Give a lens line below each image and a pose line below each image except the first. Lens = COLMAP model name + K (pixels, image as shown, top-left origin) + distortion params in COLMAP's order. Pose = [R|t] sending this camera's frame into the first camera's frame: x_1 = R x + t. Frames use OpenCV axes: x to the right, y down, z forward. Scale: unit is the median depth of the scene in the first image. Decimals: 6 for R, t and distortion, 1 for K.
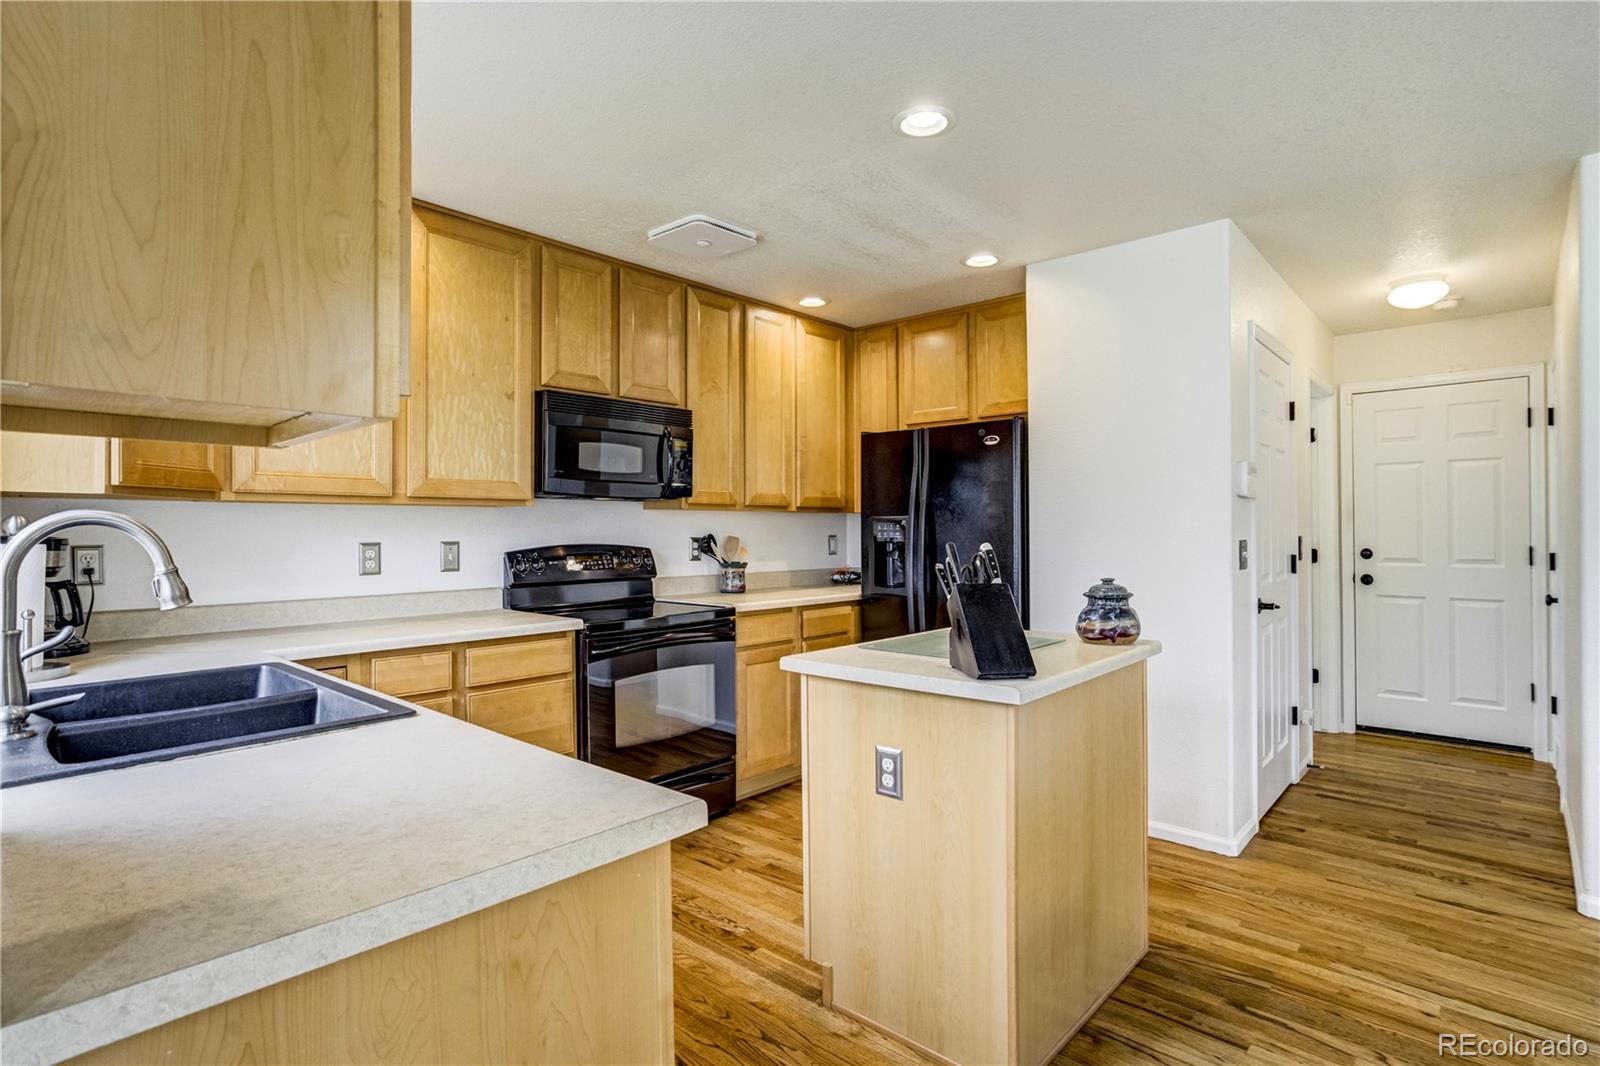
lens RADIAL K [[799.7, 0, 800.0], [0, 799.7, 533.0], [0, 0, 1]] dist [-0.004443, 0.022339]
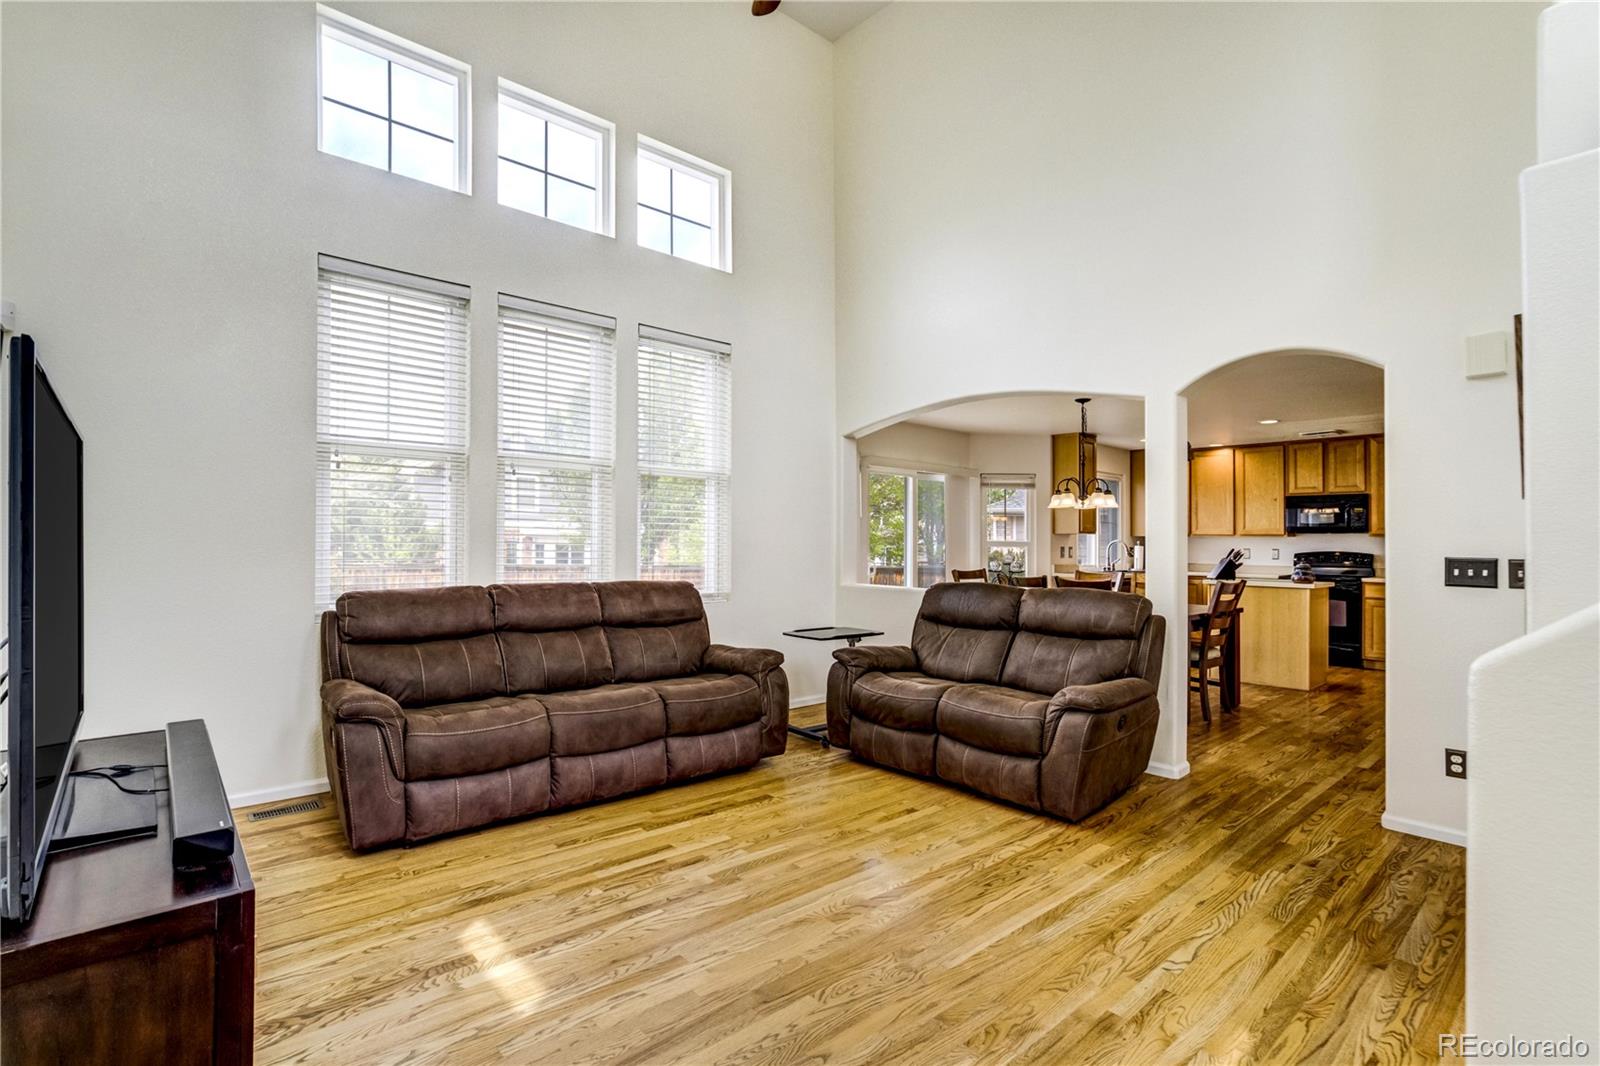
lens RADIAL K [[763.8, 0, 801.0], [0, 763.8, 525.2], [0, 0, 1]] dist [-0.050184, 0.022643]
pose [[-0.095002, -0.014001, -0.995379, 2.357680], [-0.014862, 0.999810, -0.012645, -0.016168], [0.995366, 0.013592, -0.095192, -0.441217]]
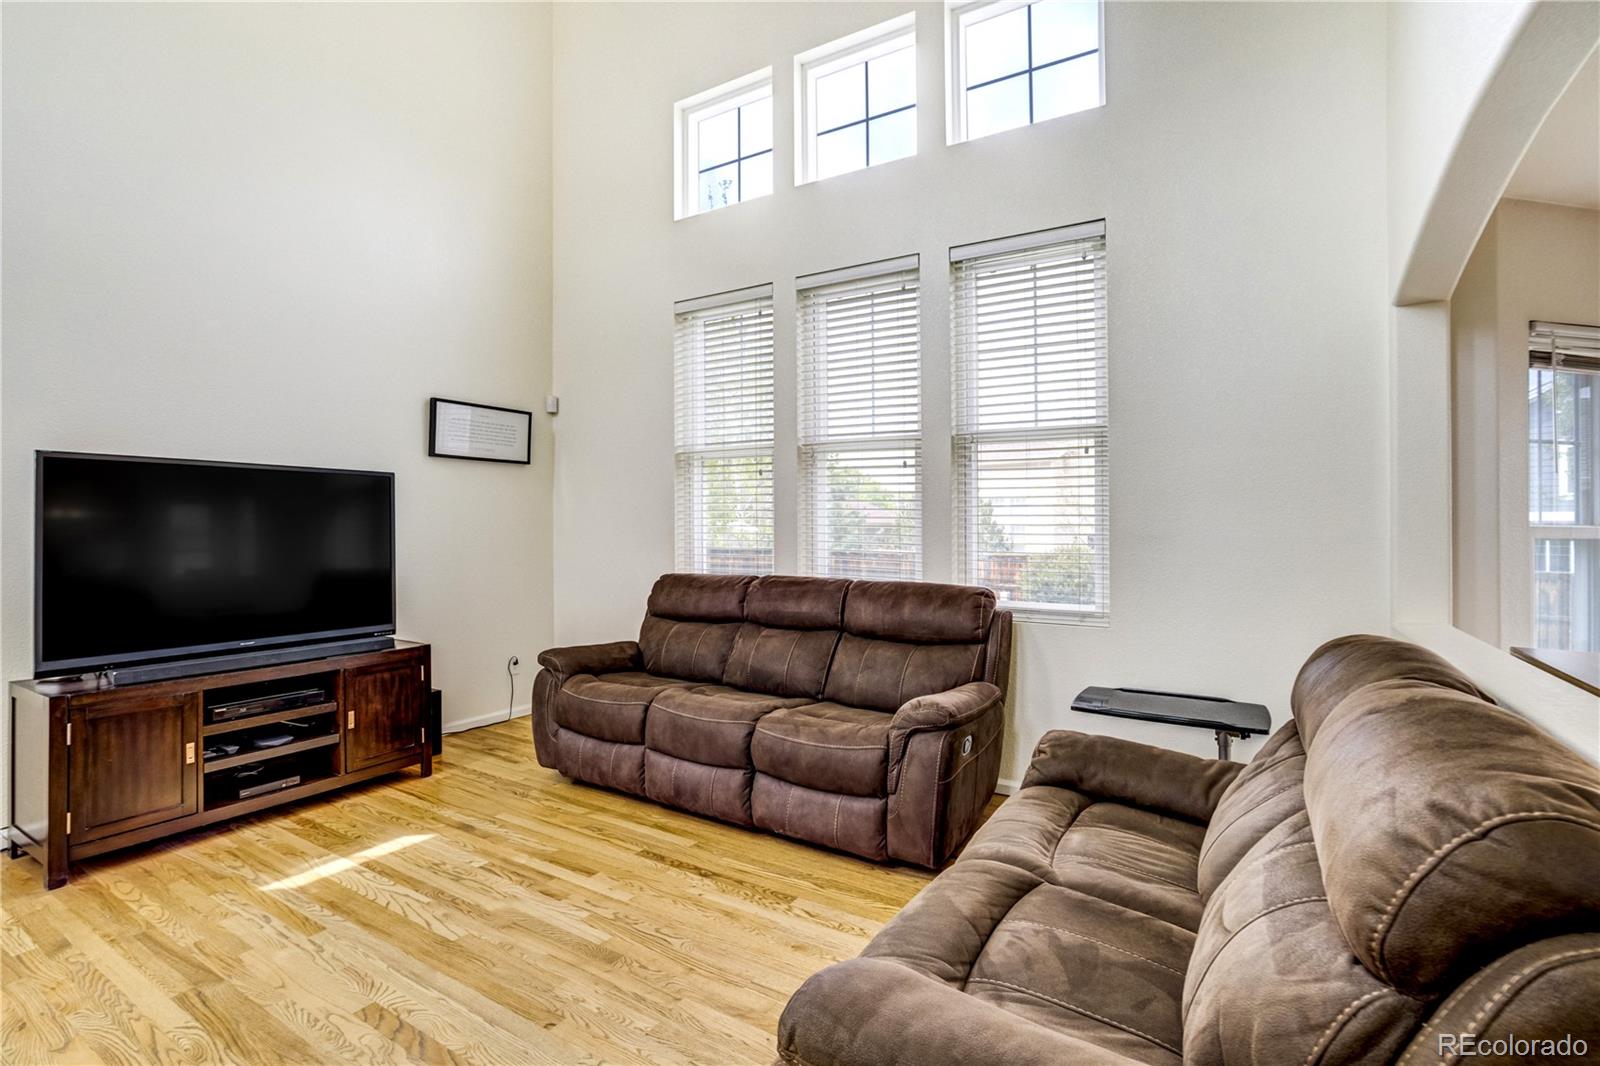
lens RADIAL K [[763.8, 0, 801.0], [0, 763.8, 525.2], [0, 0, 1]] dist [-0.050184, 0.022643]
pose [[-0.982381, 0.008157, -0.186711, 1.355159], [0.007098, 0.999955, 0.006338, -0.013016], [0.186754, 0.004901, -0.982394, 0.170598]]
